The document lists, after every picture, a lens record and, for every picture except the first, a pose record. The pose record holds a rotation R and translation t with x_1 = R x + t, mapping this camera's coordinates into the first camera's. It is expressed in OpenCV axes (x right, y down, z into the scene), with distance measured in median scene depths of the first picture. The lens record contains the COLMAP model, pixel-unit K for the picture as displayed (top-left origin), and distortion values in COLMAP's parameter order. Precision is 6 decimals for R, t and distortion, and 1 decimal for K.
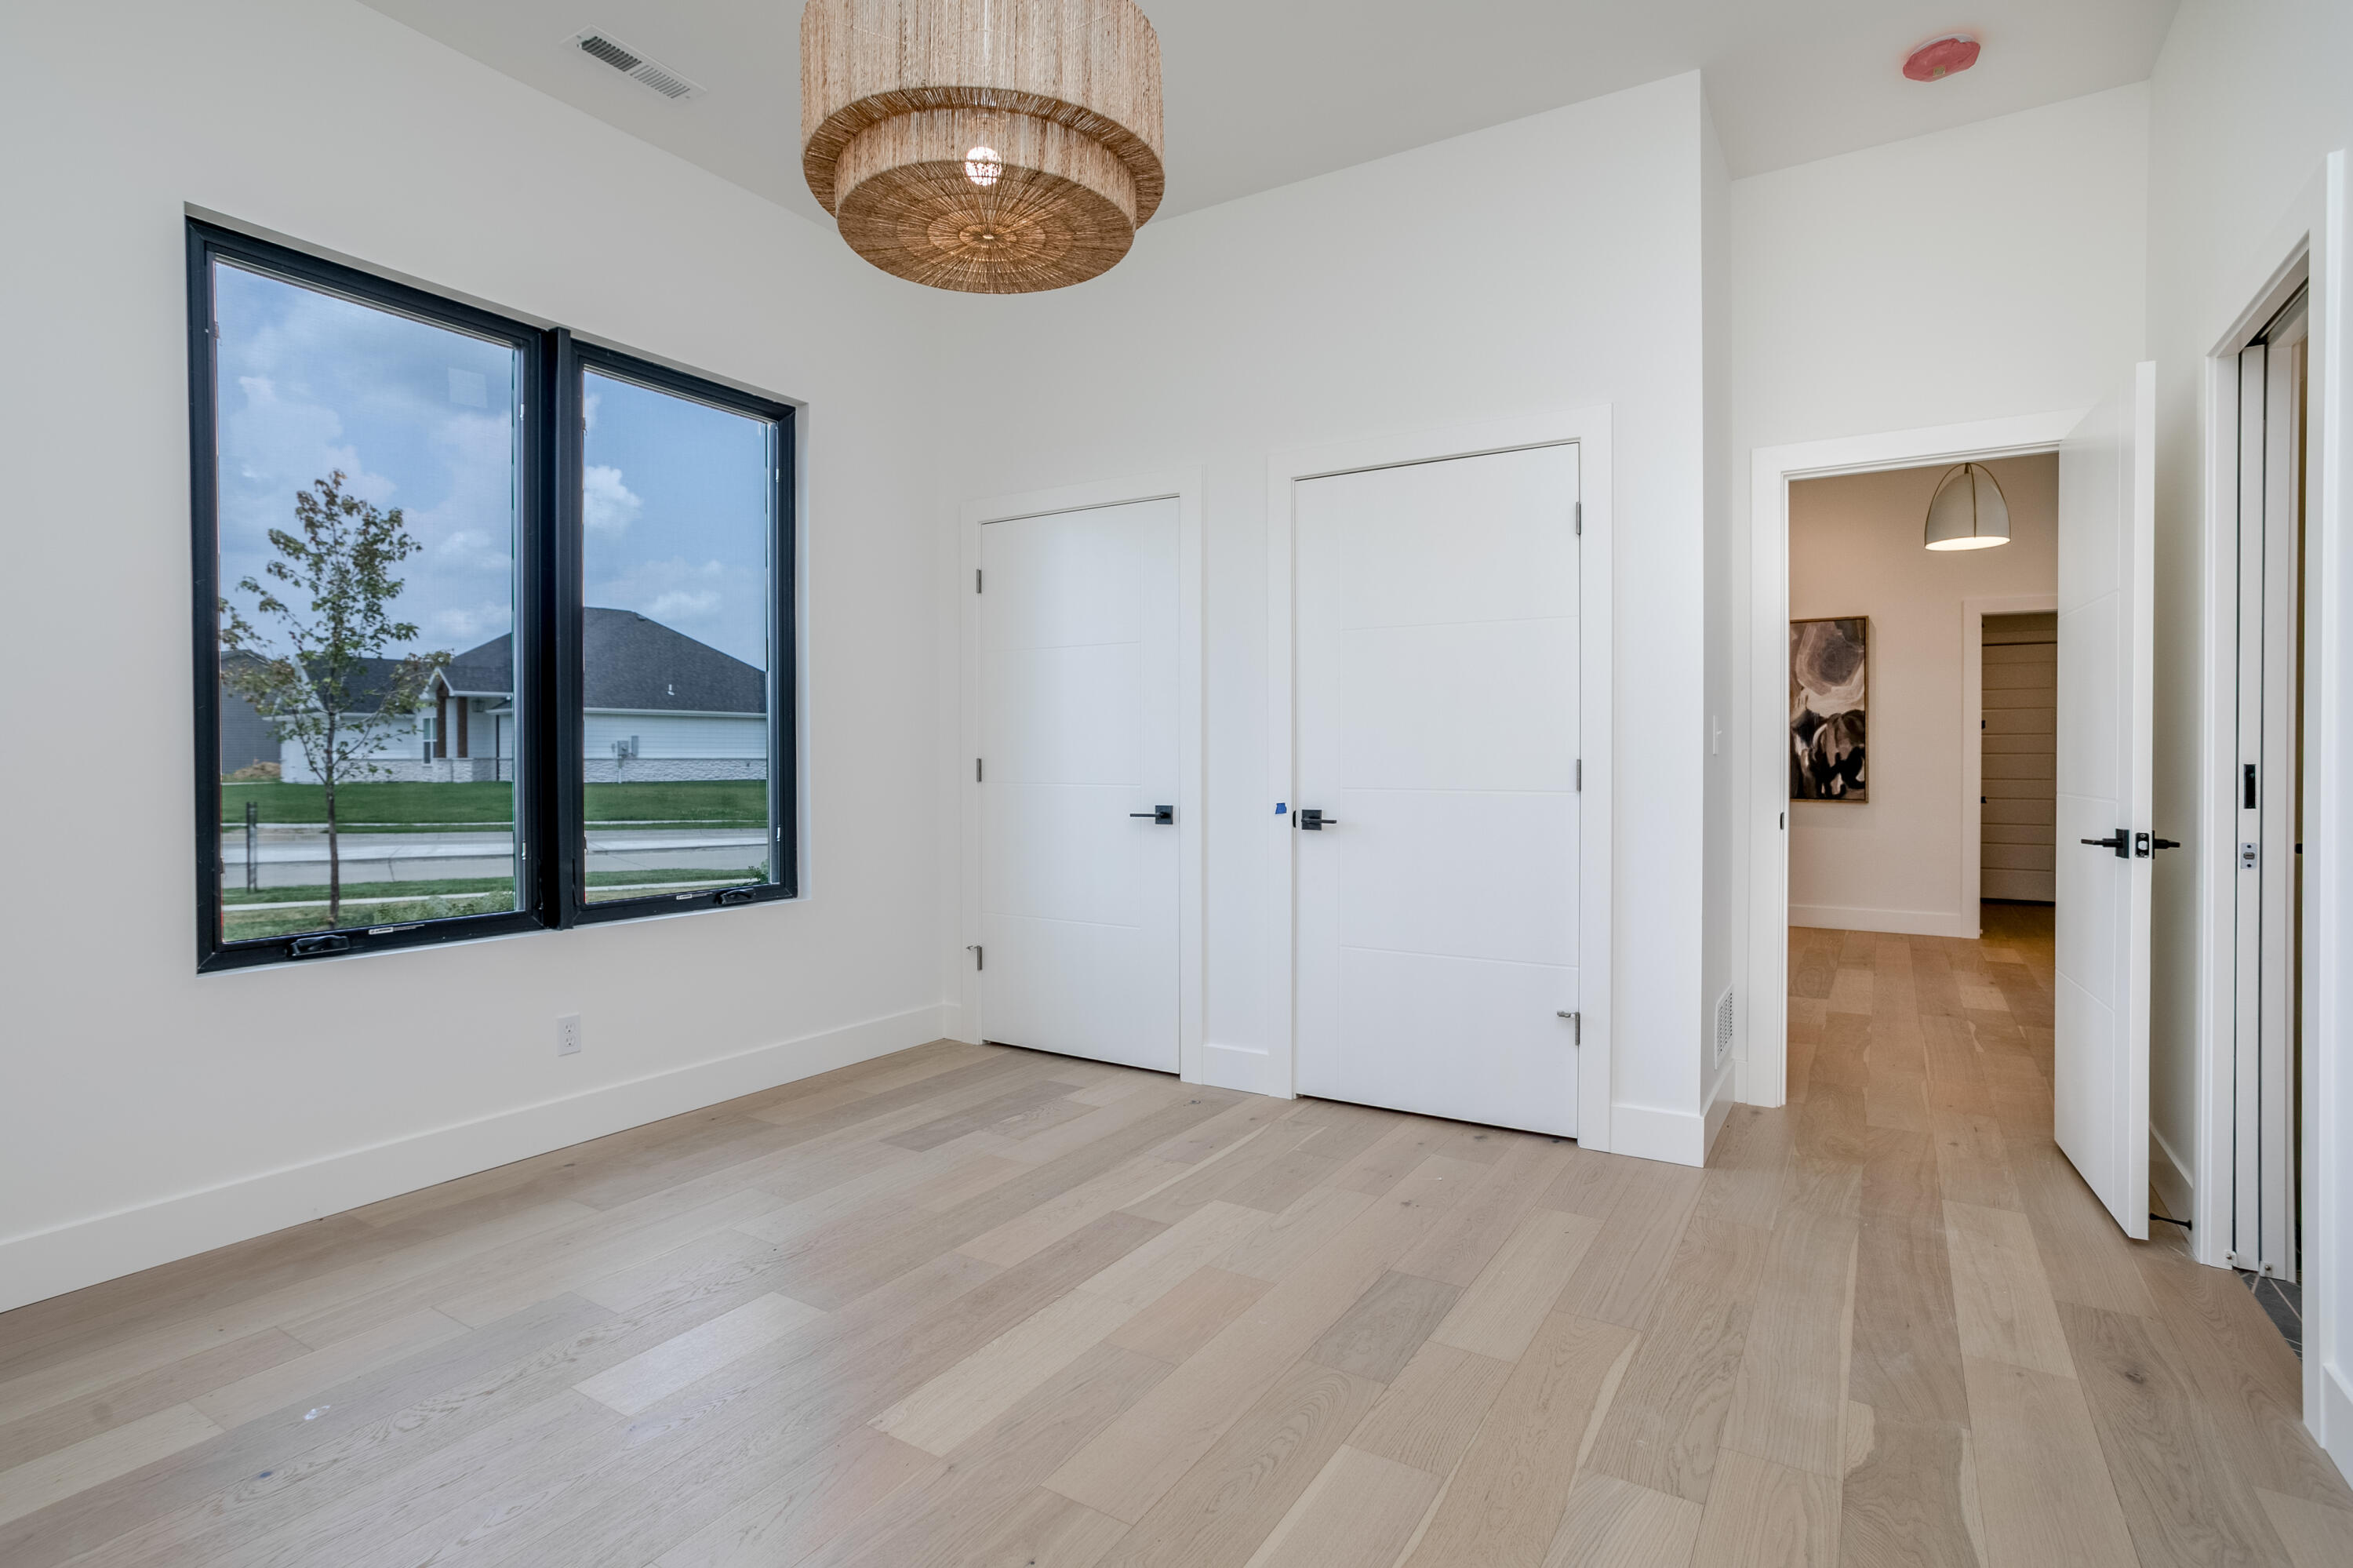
lens RADIAL K [[1157.5, 0, 1165.3], [0, 1157.5, 760.1], [0, 0, 1]] dist [-0.001692, -0.000772]
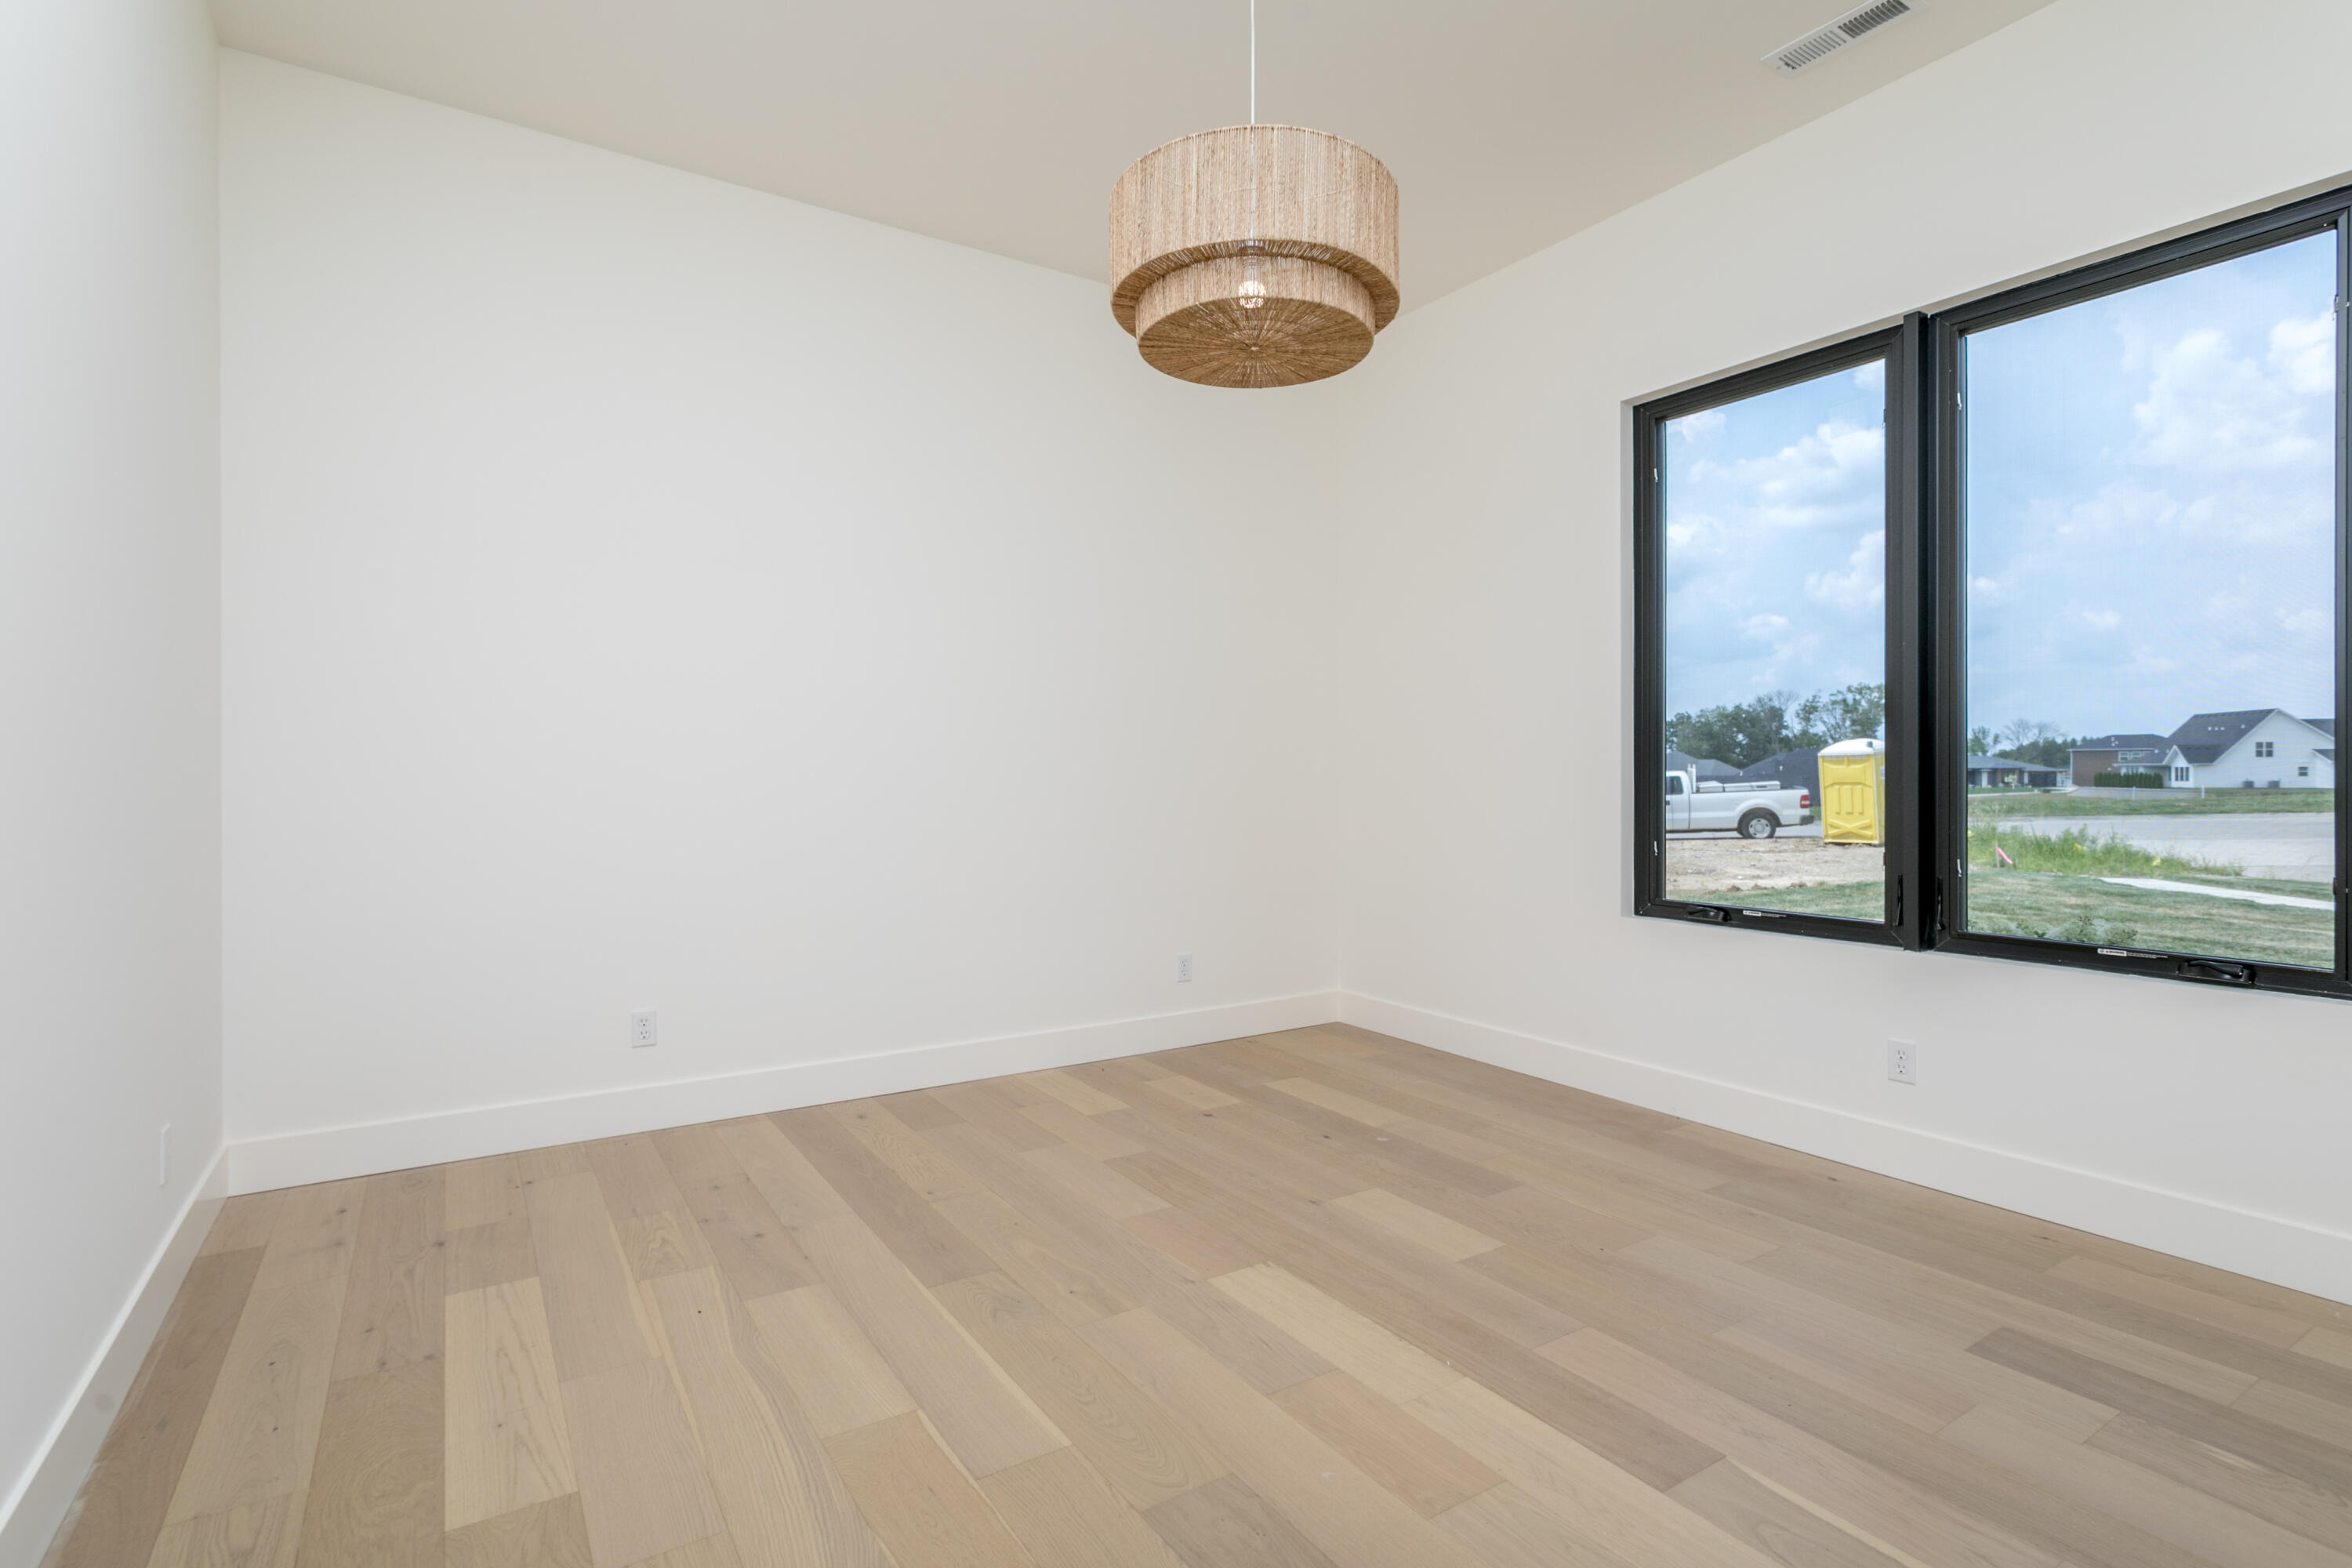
lens RADIAL K [[1129.5, 0, 1163.7], [0, 1129.5, 760.7], [0, 0, 1]] dist [-0.001672, -0.000627]
pose [[-0.419451, -0.010931, -0.907712, 0.674119], [-0.004721, 0.999940, -0.009860, 0.004377], [0.907766, 0.000150, -0.419478, 0.982254]]
